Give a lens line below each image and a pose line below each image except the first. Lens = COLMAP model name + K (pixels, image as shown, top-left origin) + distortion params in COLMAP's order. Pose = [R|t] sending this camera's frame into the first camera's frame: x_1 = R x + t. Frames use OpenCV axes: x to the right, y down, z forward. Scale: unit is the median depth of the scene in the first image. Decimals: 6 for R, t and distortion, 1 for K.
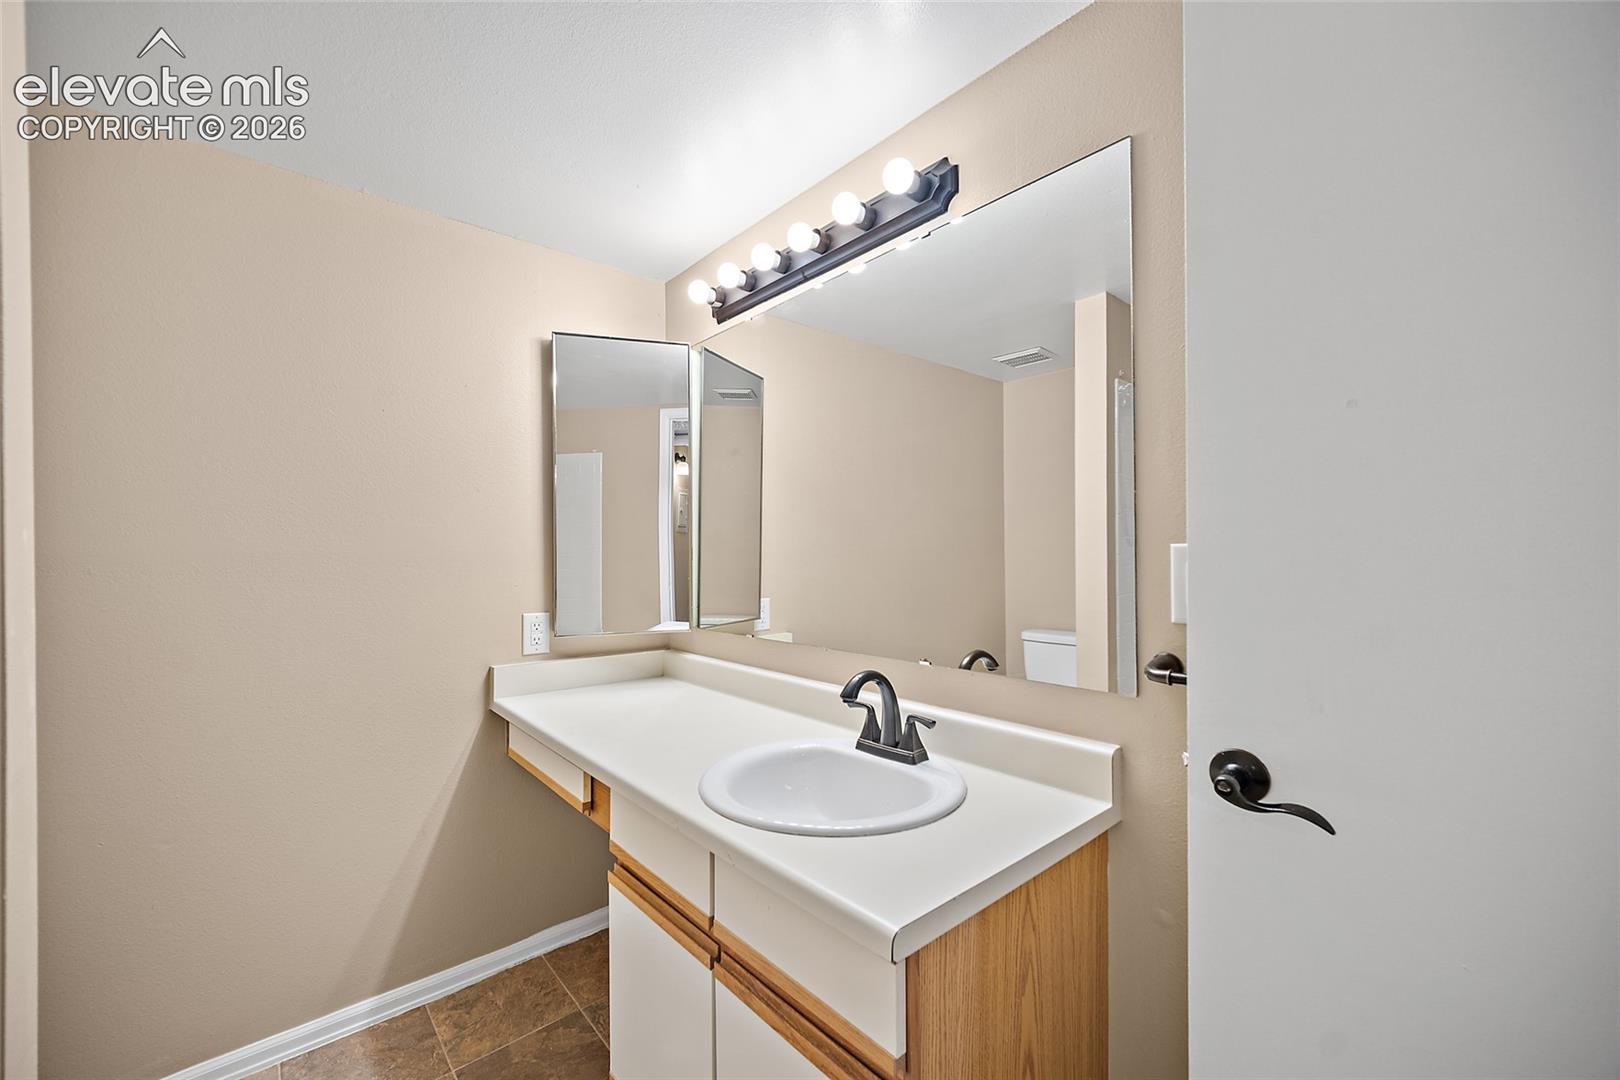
lens RADIAL K [[638.8, 0, 806.3], [0, 638.8, 549.2], [0, 0, 1]] dist [0.000338, 0.000100]
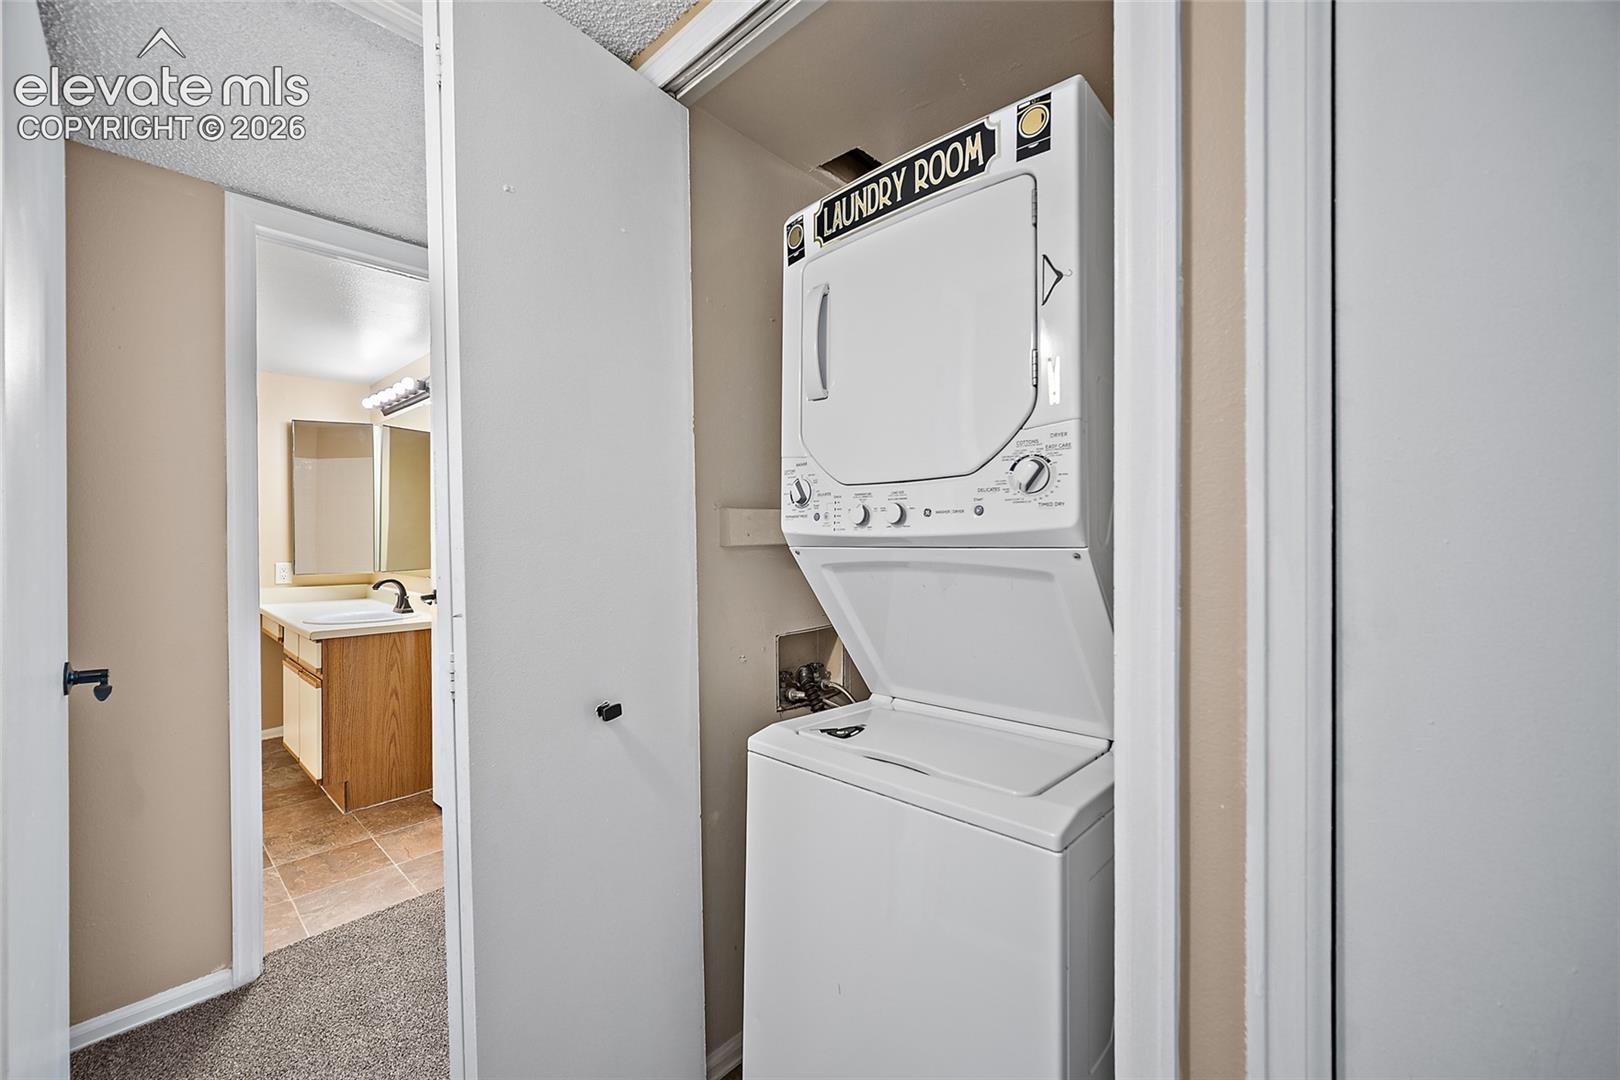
lens RADIAL K [[638.8, 0, 803.8], [0, 638.8, 535.5], [0, 0, 1]] dist [0.000338, 0.000100]
pose [[0.993934, 0.005379, 0.109843, 0.944667], [-0.006521, 0.999928, 0.010041, -0.014186], [-0.109781, -0.010696, 0.993898, -1.117937]]
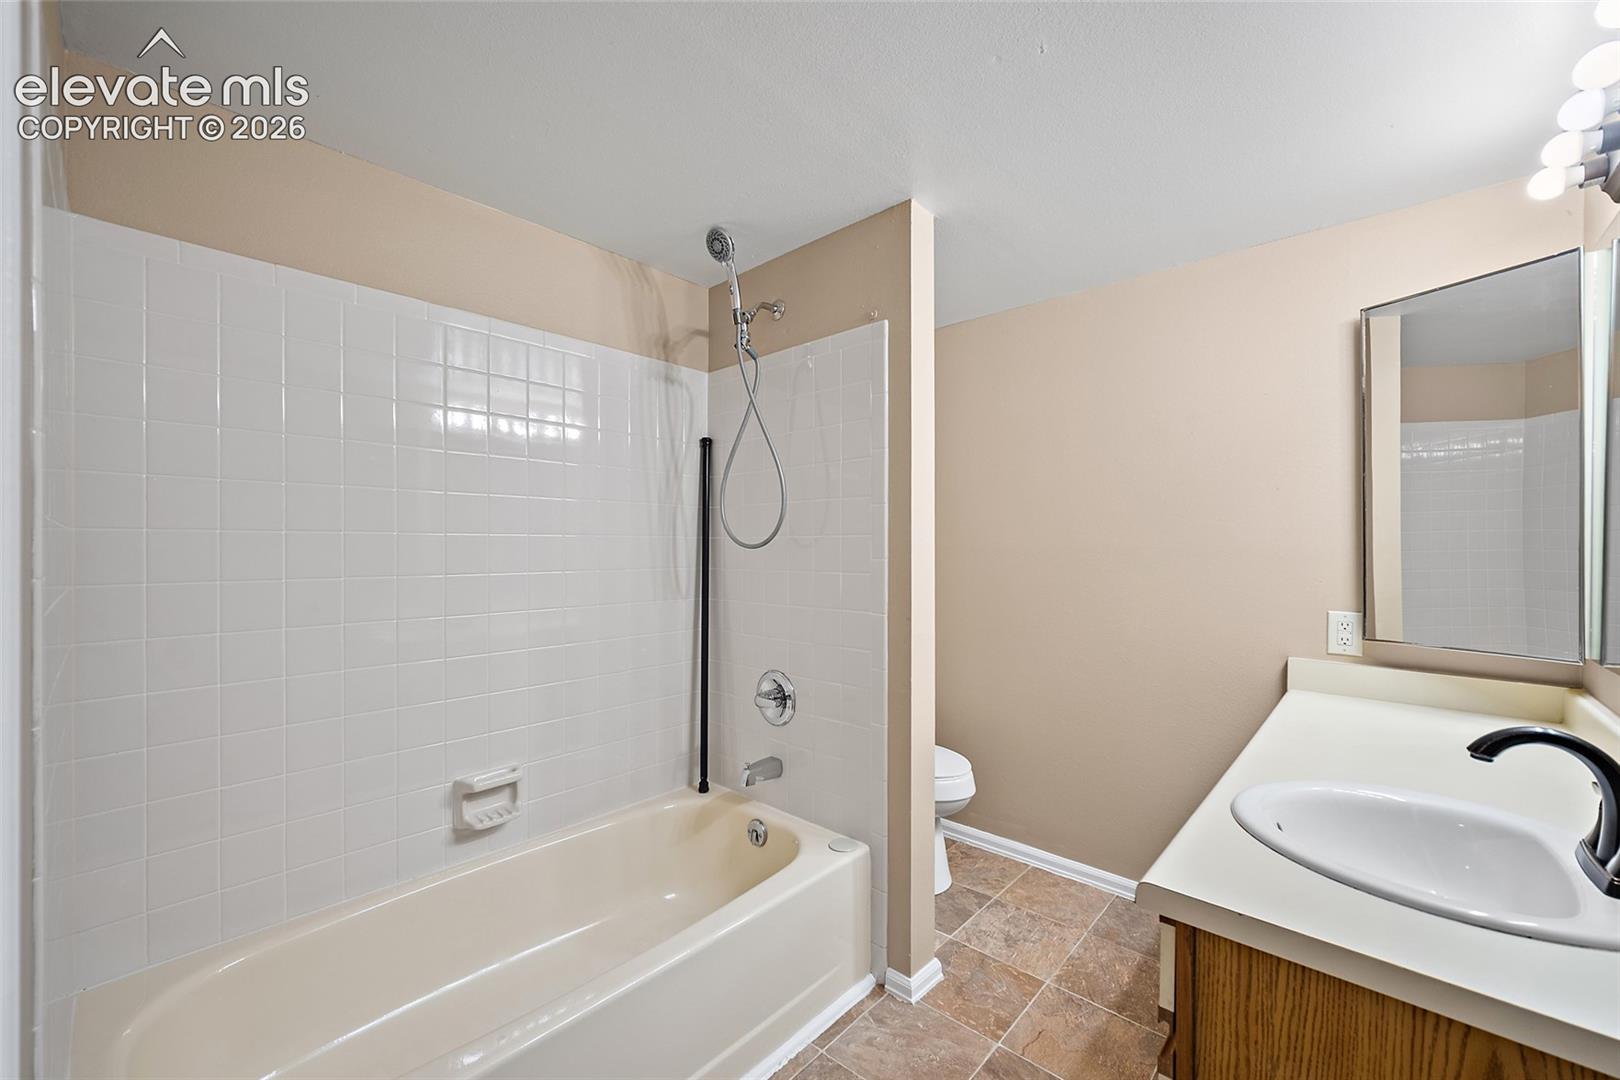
lens RADIAL K [[638.8, 0, 809.9], [0, 638.8, 548.0], [0, 0, 1]] dist [0.000338, 0.000100]
pose [[0.119218, 0.007016, -0.992843, 0.427169], [0.003019, 0.999968, 0.007429, -0.004781], [0.992864, -0.003883, 0.119193, 0.095509]]
